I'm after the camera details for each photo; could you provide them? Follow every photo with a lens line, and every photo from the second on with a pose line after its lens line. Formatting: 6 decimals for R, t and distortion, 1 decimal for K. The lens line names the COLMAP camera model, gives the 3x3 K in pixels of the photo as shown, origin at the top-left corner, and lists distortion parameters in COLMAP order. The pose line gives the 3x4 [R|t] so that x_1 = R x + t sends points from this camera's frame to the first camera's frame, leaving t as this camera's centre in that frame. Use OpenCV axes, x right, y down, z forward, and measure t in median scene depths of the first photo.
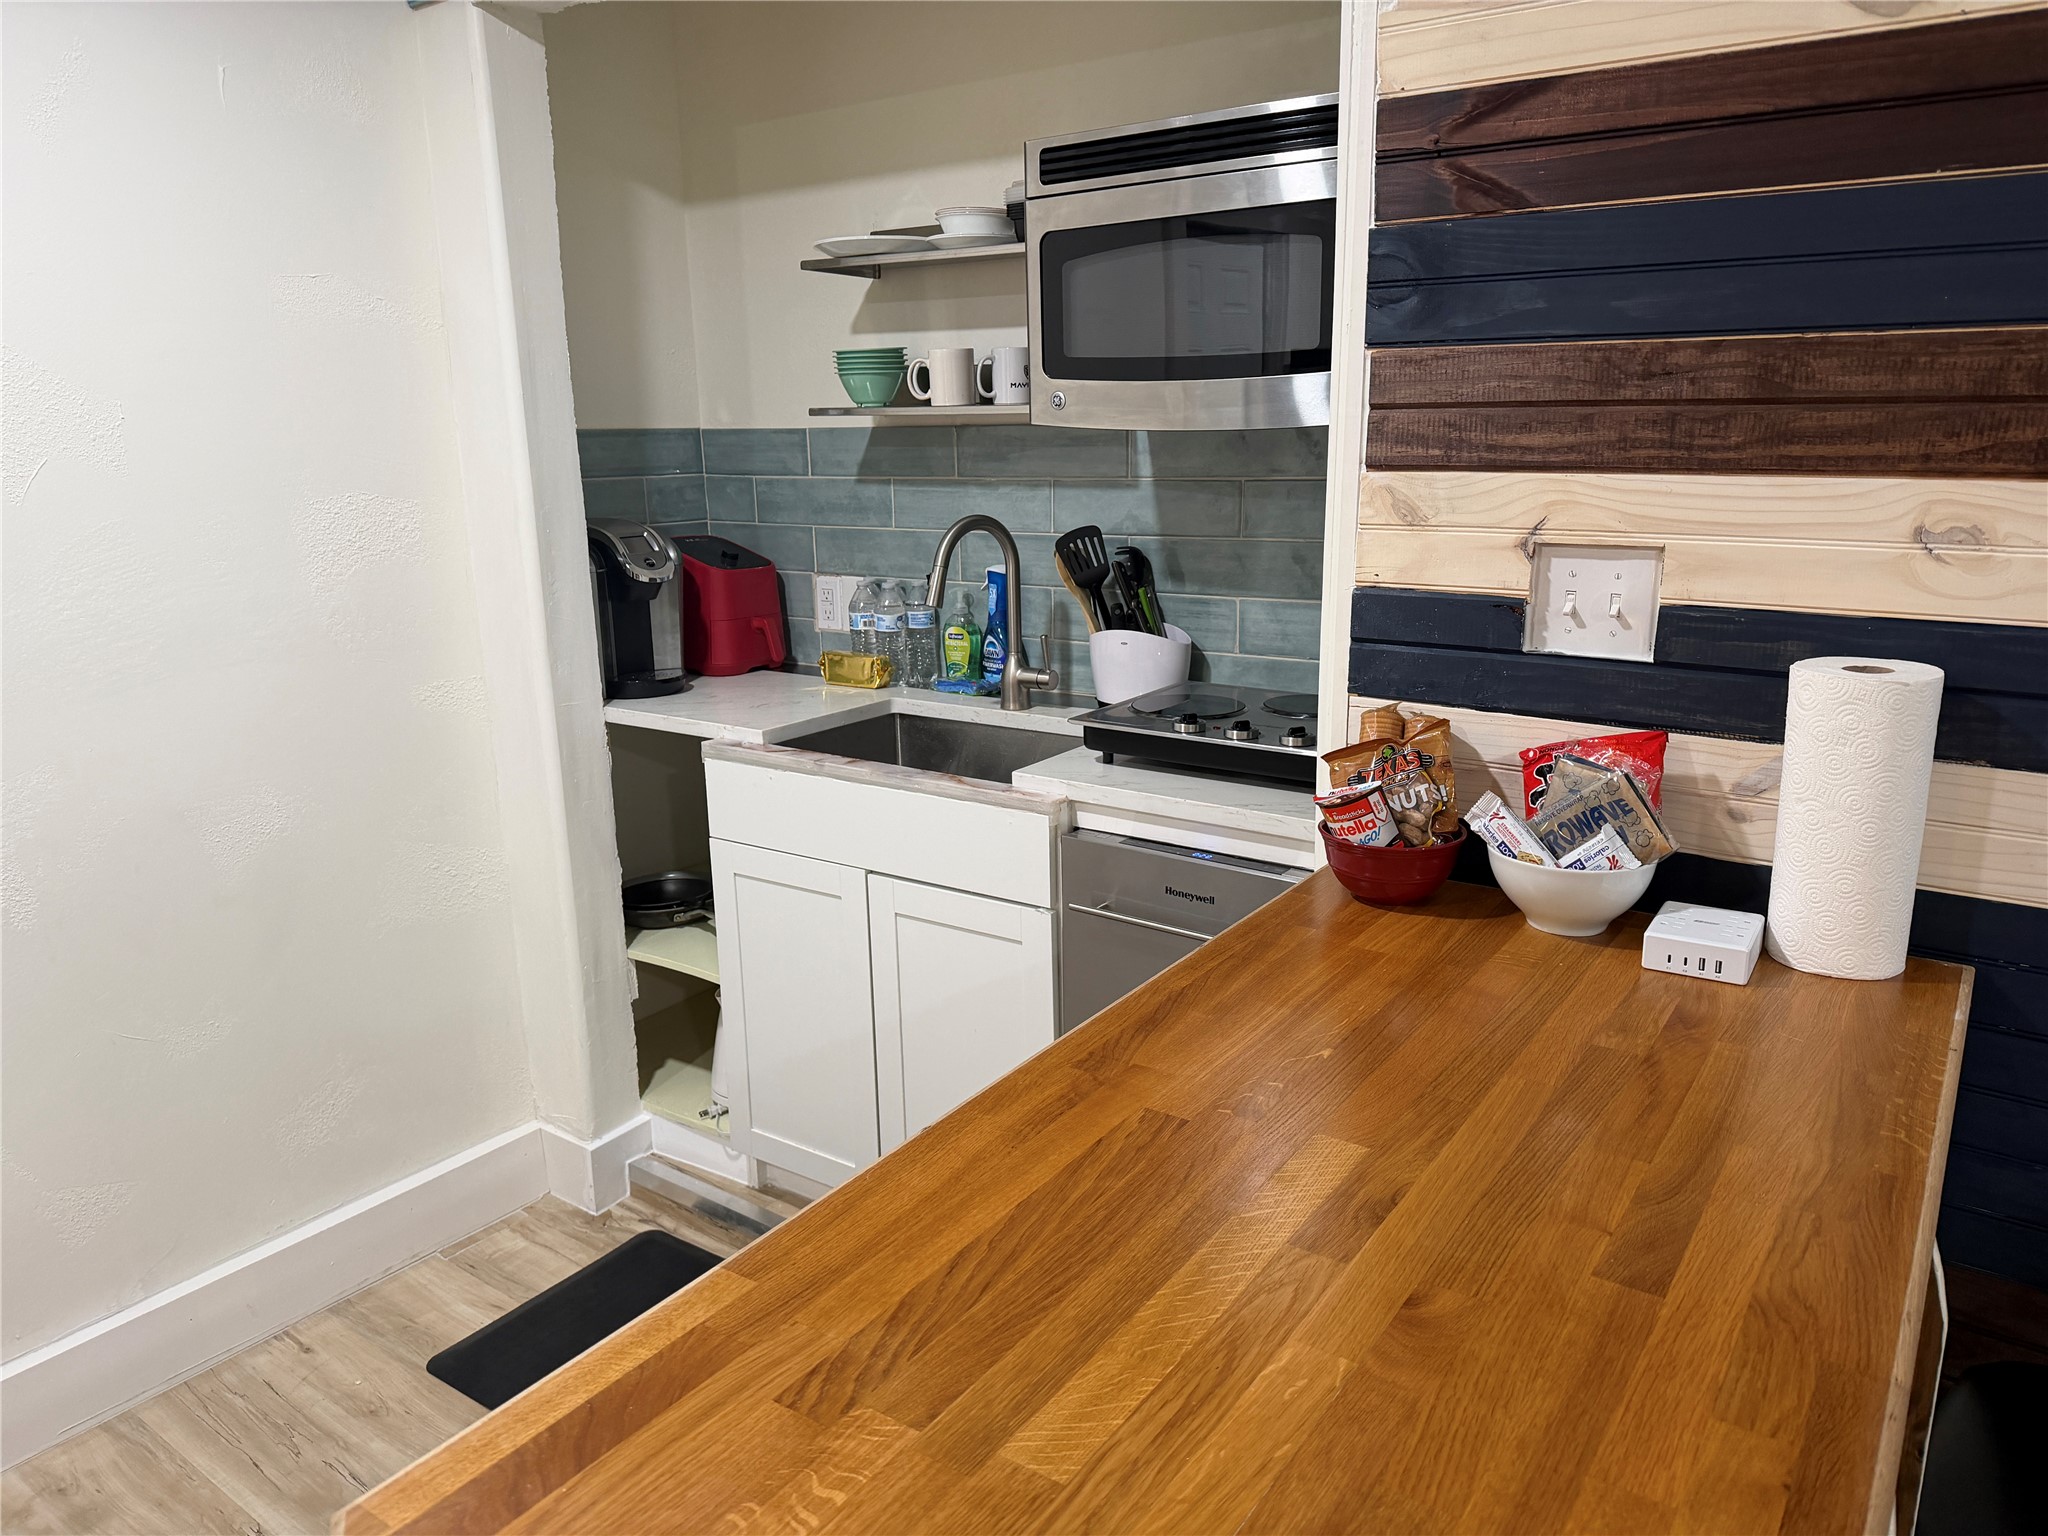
lens RADIAL K [[1438.2, 0, 1024.0], [0, 1438.2, 768.0], [0, 0, 1]] dist [0.072981, -0.107894]
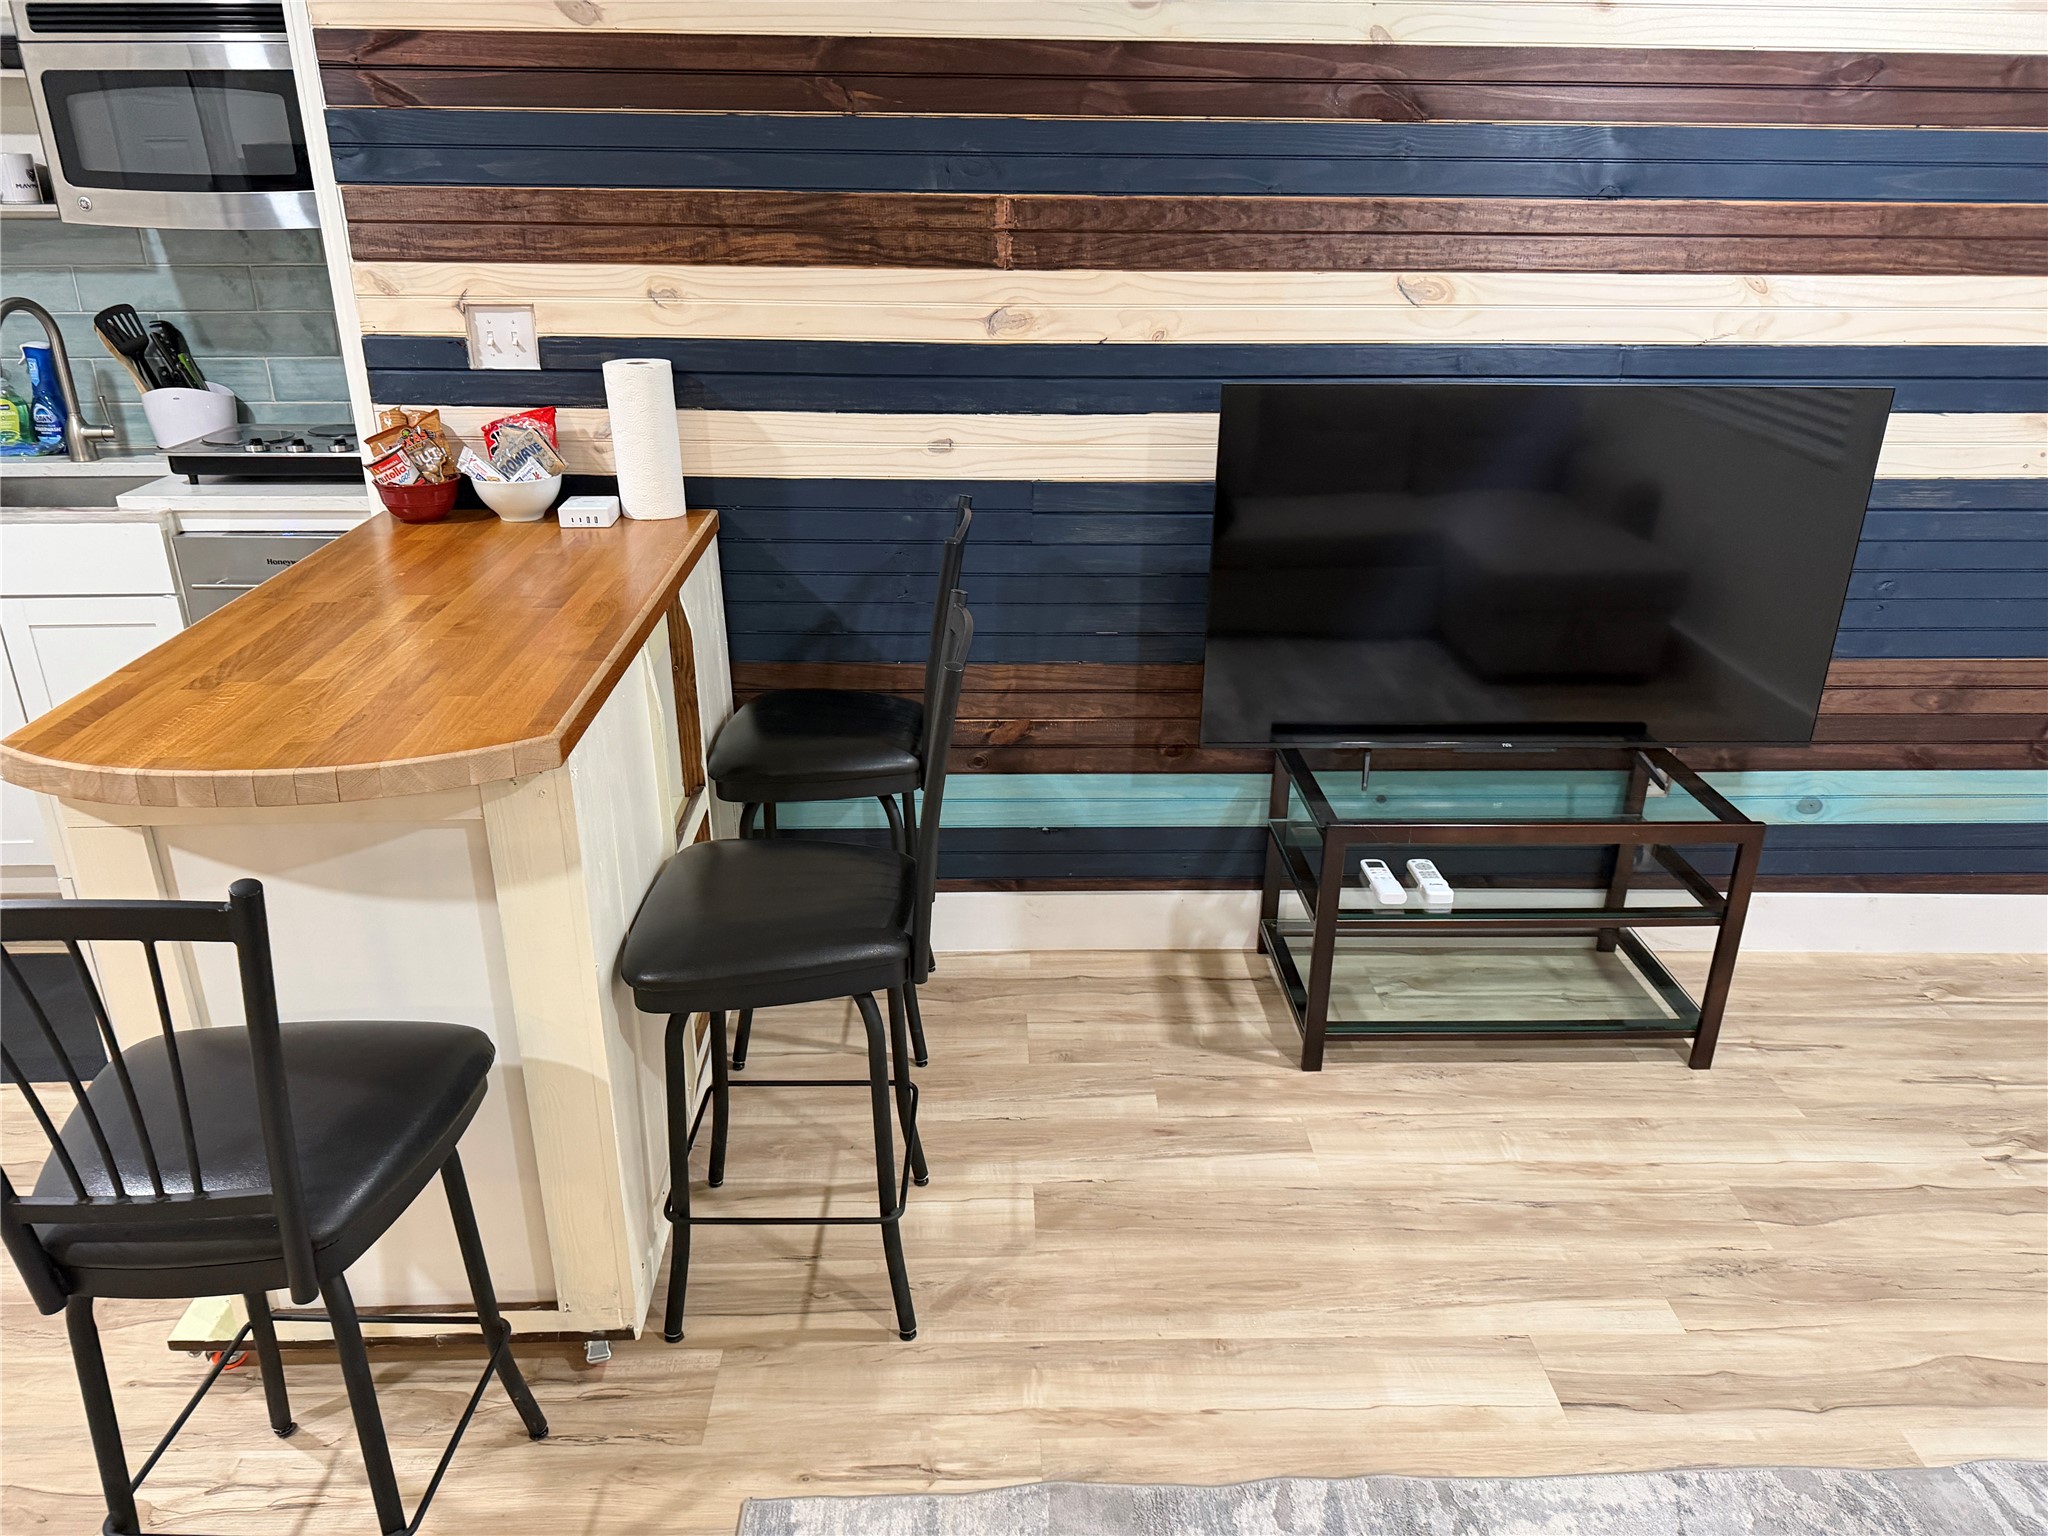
lens RADIAL K [[1448.1, 0, 1033.3], [0, 1448.1, 785.9], [0, 0, 1]] dist [0.001690, -0.006599]
pose [[0.790726, -0.216657, 0.572549, -0.227495], [0.125855, 0.972832, 0.194313, 0.154235], [-0.599094, -0.081590, 0.796511, -0.835416]]
